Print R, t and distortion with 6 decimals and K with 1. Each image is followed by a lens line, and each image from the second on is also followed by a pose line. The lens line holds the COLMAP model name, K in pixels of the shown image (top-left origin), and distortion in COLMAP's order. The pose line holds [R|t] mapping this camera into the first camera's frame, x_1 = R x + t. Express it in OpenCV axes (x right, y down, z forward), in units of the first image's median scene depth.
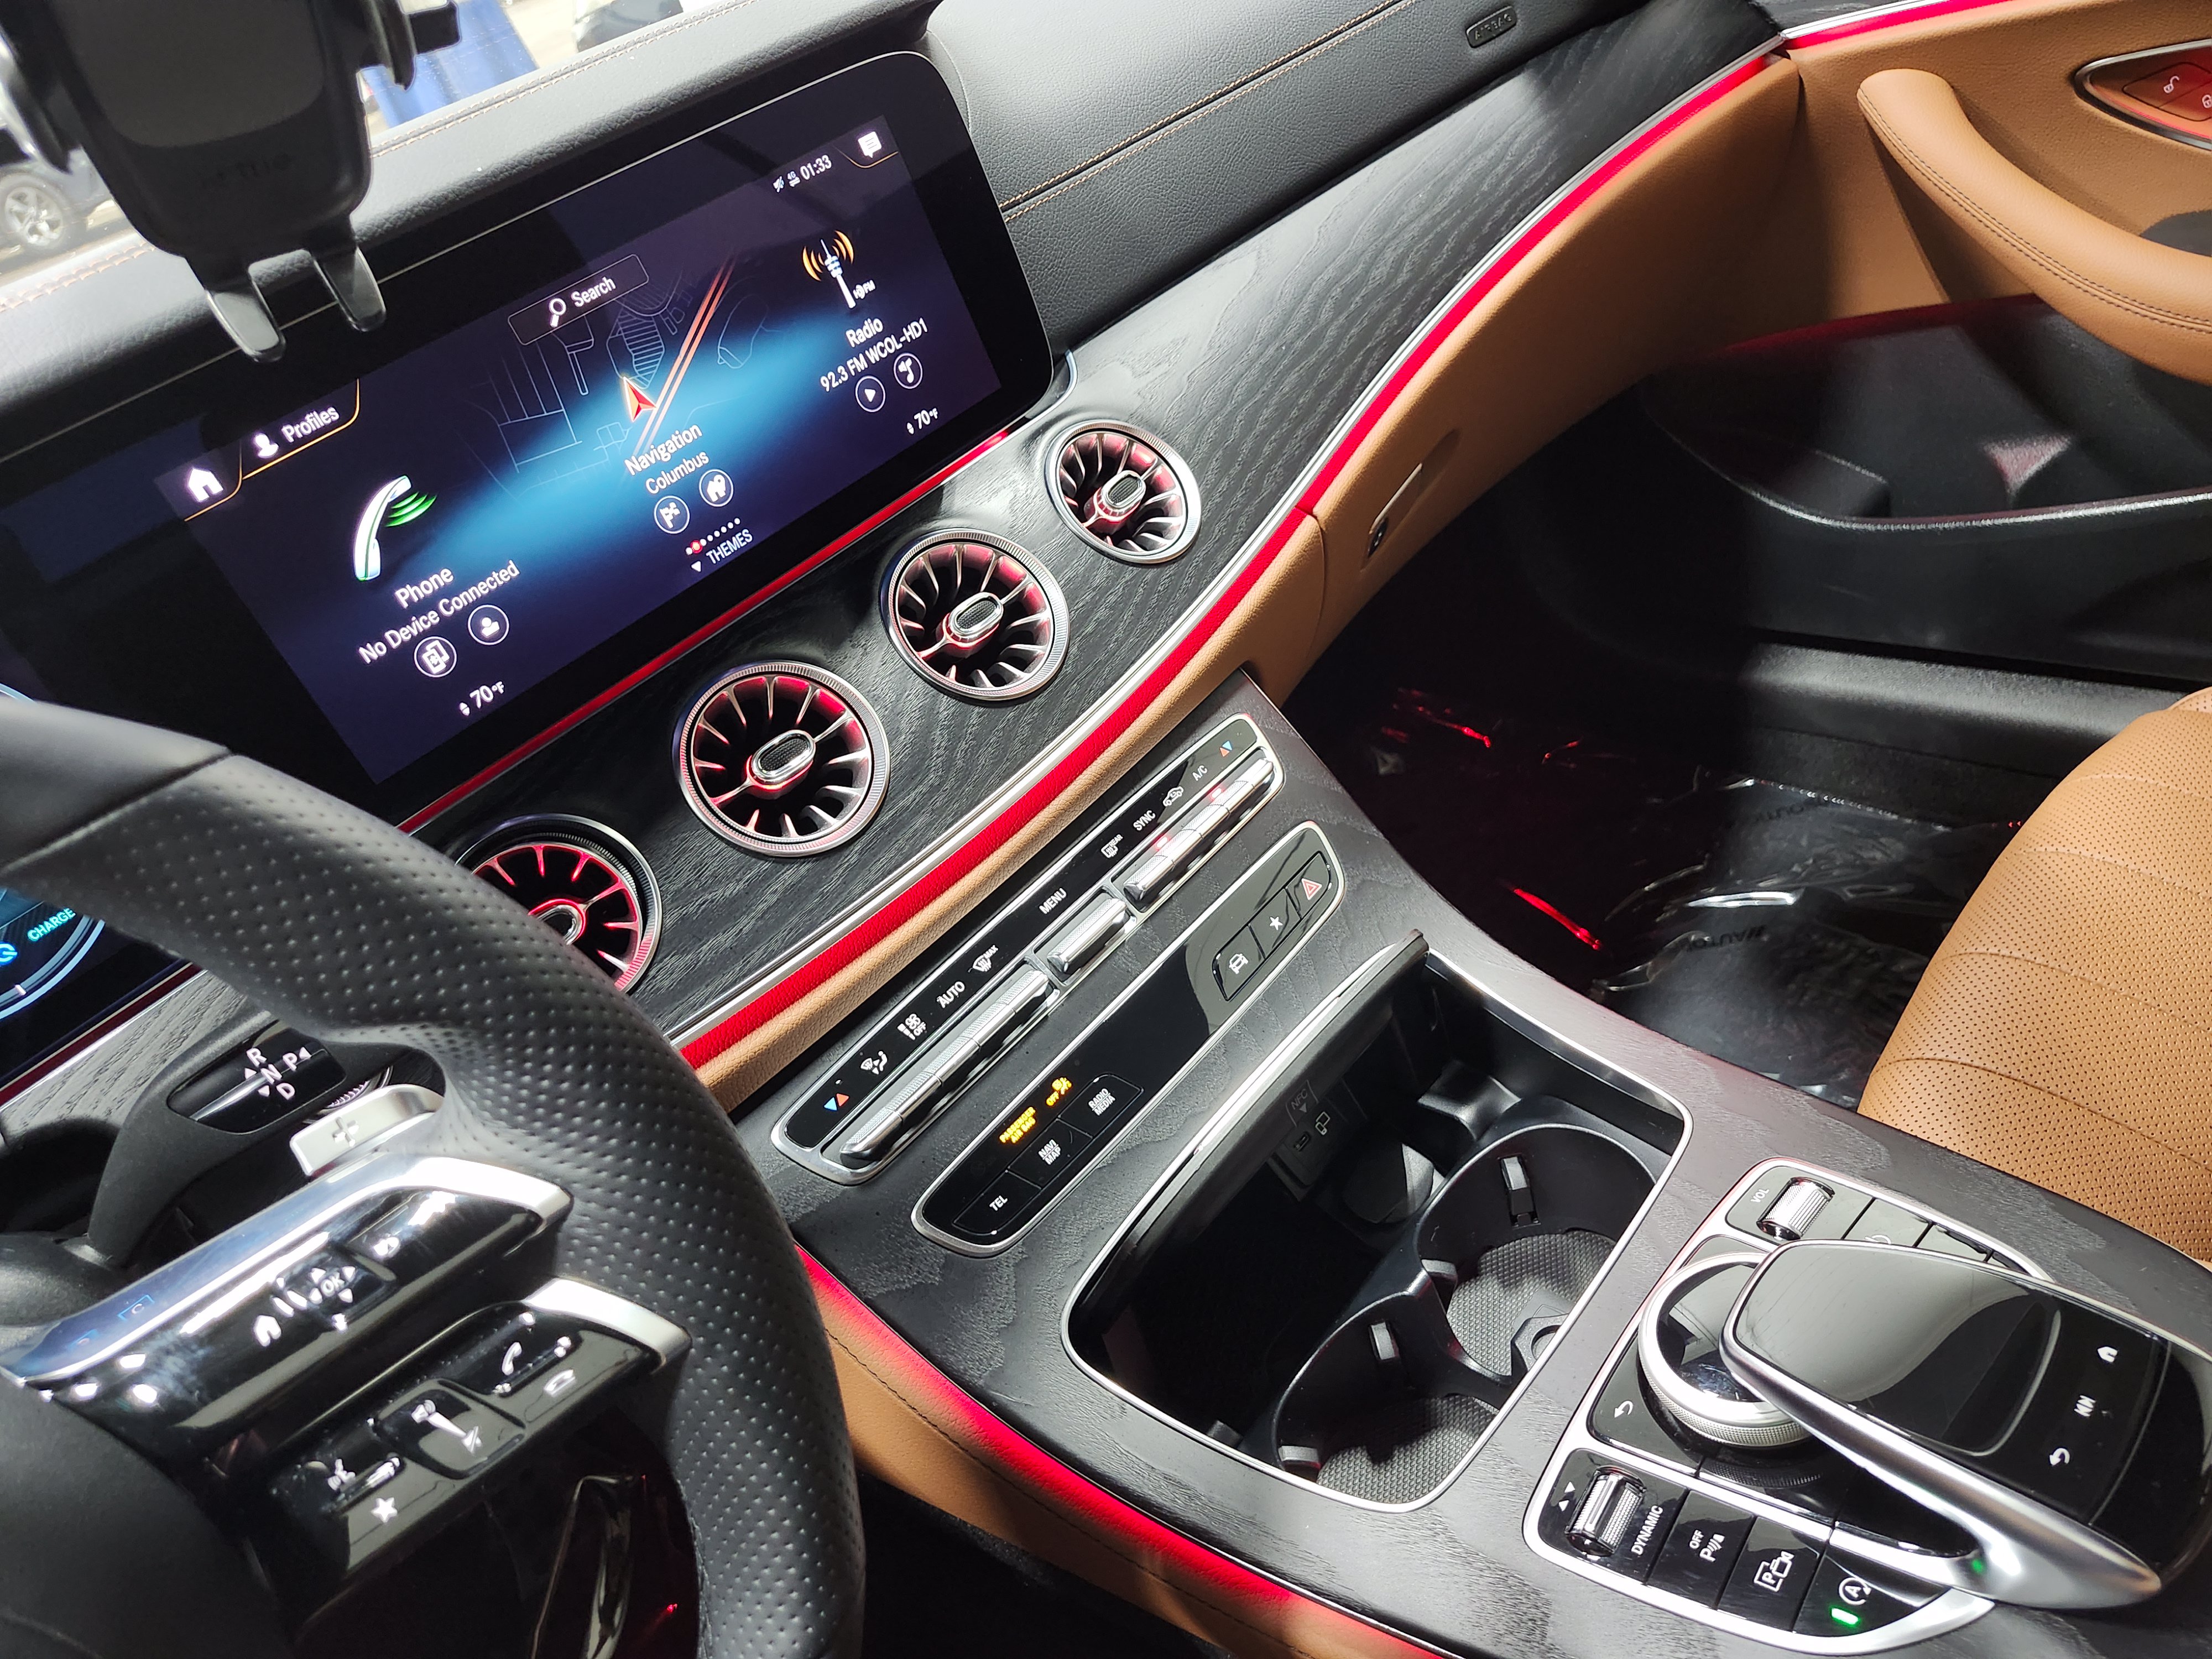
lens RADIAL K [[1529.8, 0, 1106.0], [0, 1529.8, 829.5], [0, 0, 1]] dist [0.002144, -0.000798]
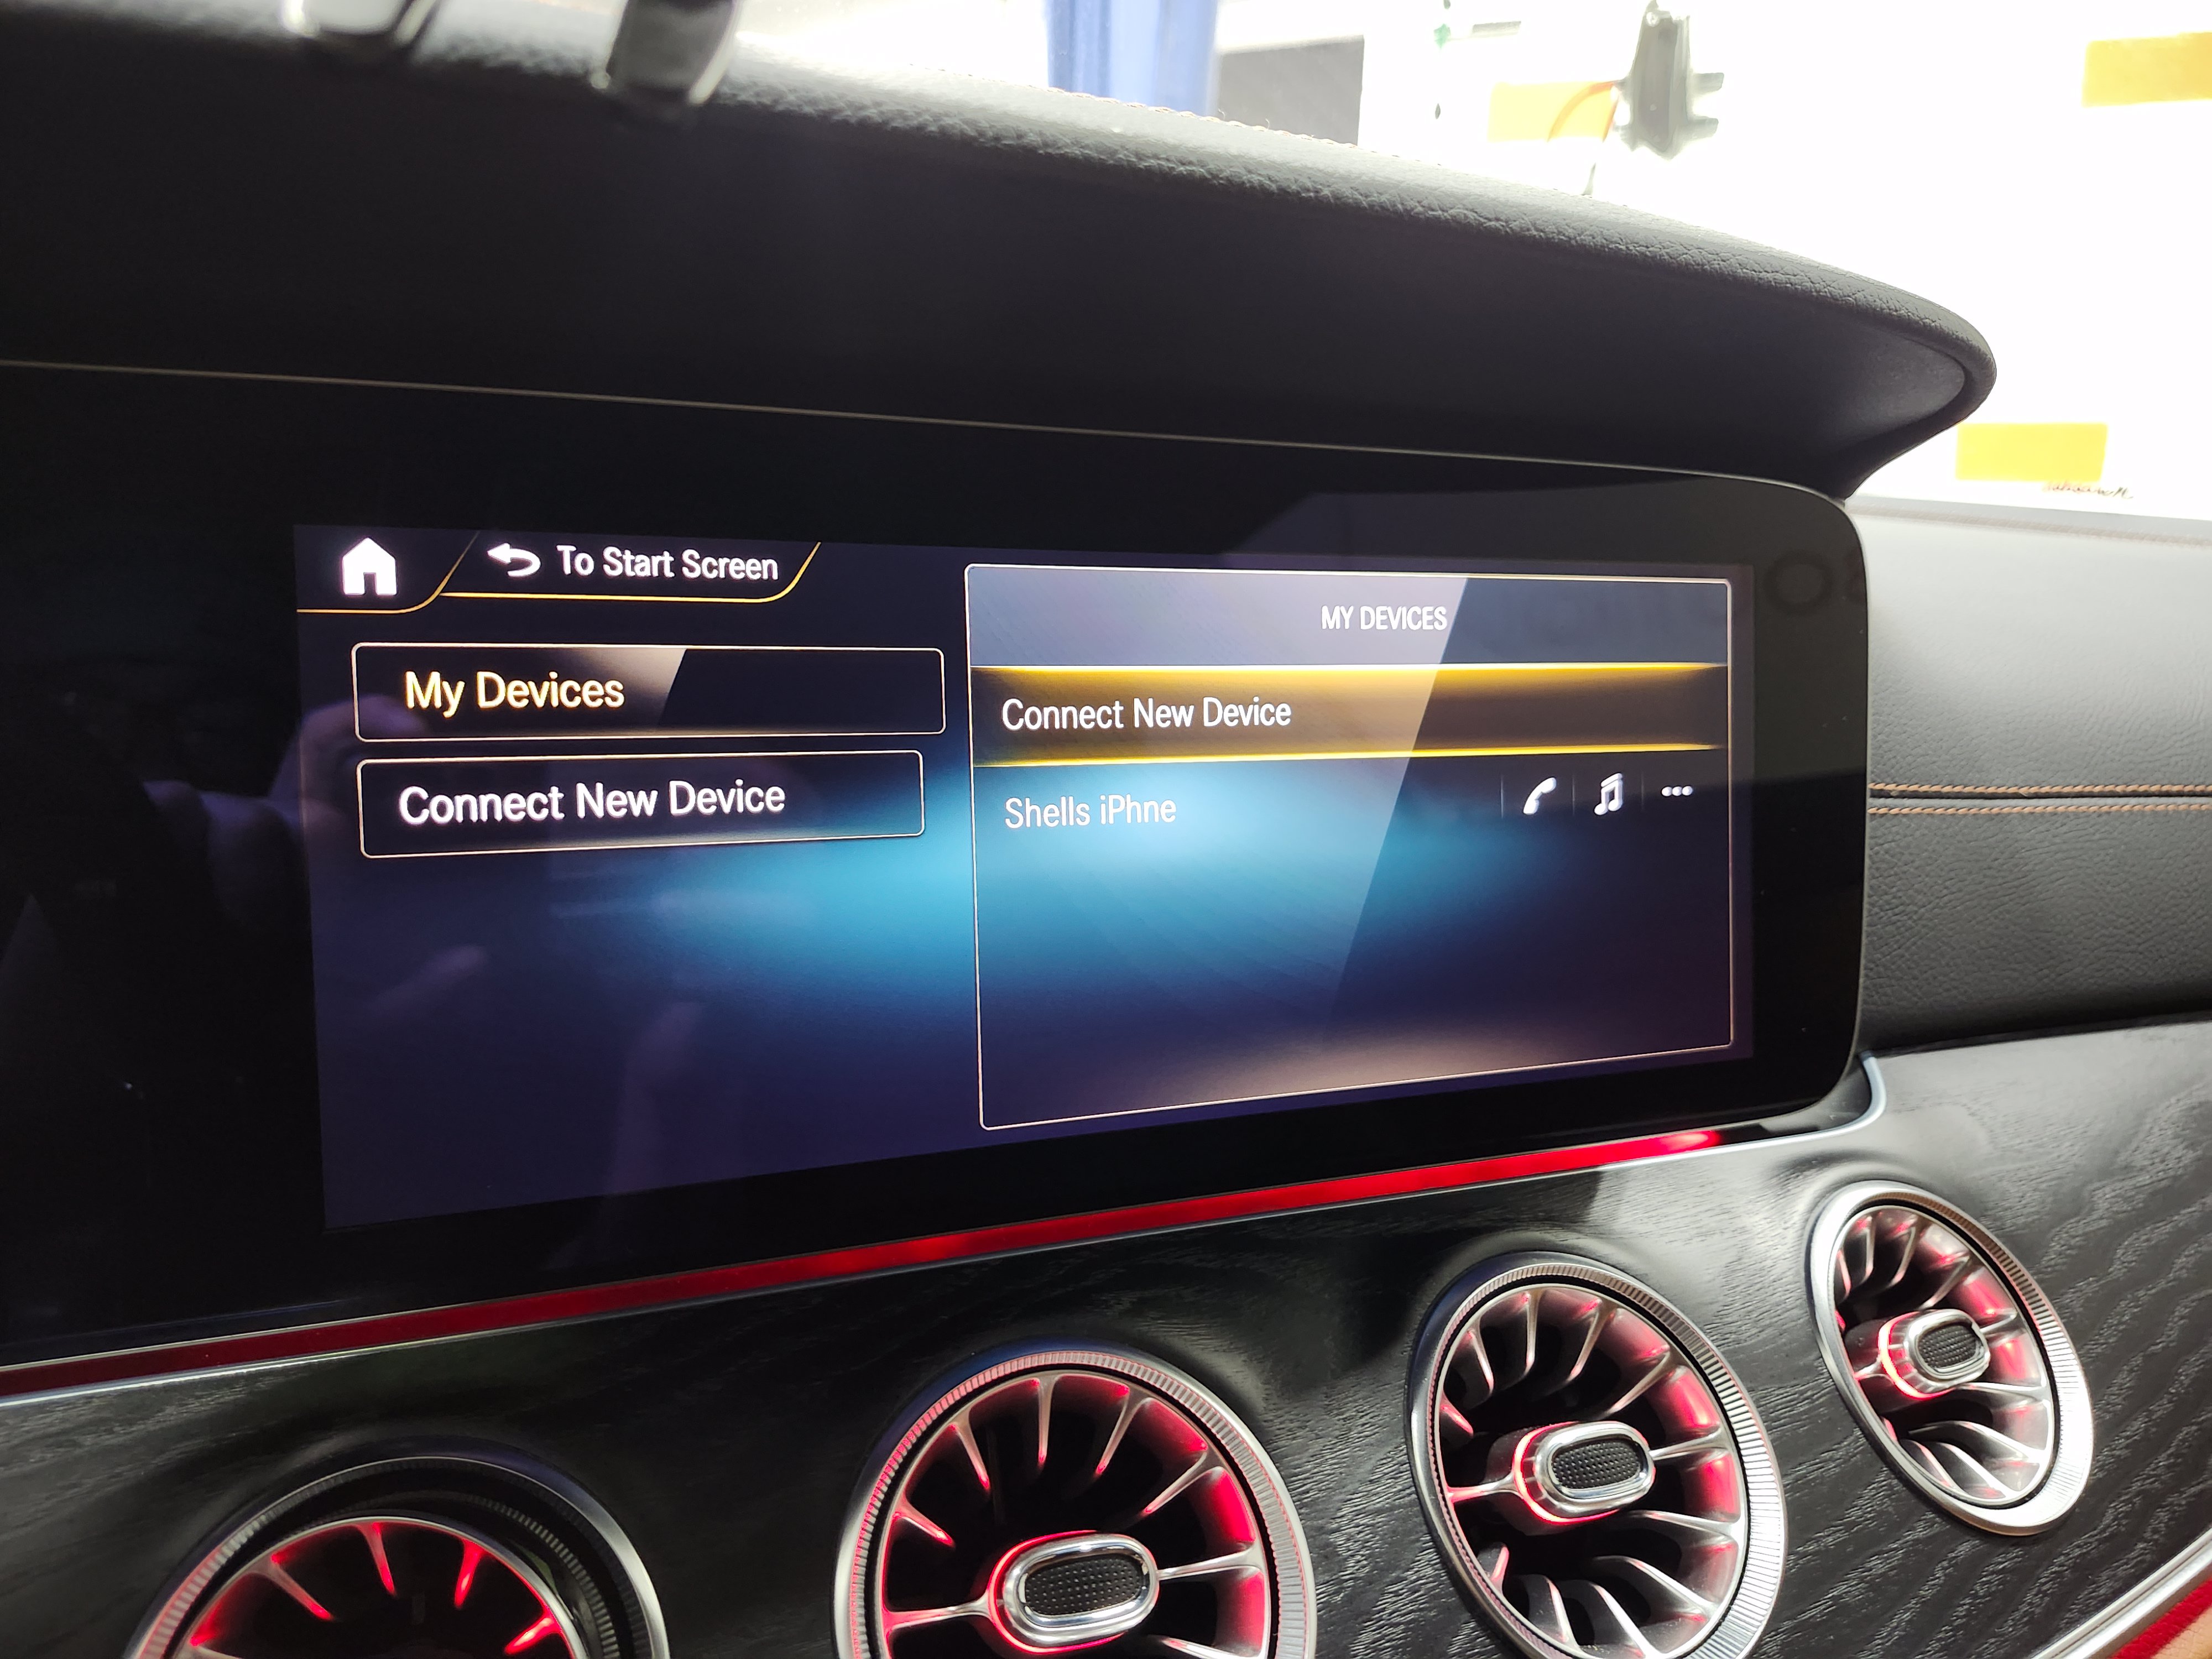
lens RADIAL K [[1529.8, 0, 1106.0], [0, 1529.8, 829.5], [0, 0, 1]] dist [0.002144, -0.000798]
pose [[0.868293, 0.367687, -0.332978, -0.127716], [-0.469898, 0.824753, -0.314608, -0.083096], [0.158947, 0.429638, 0.888902, 0.481993]]
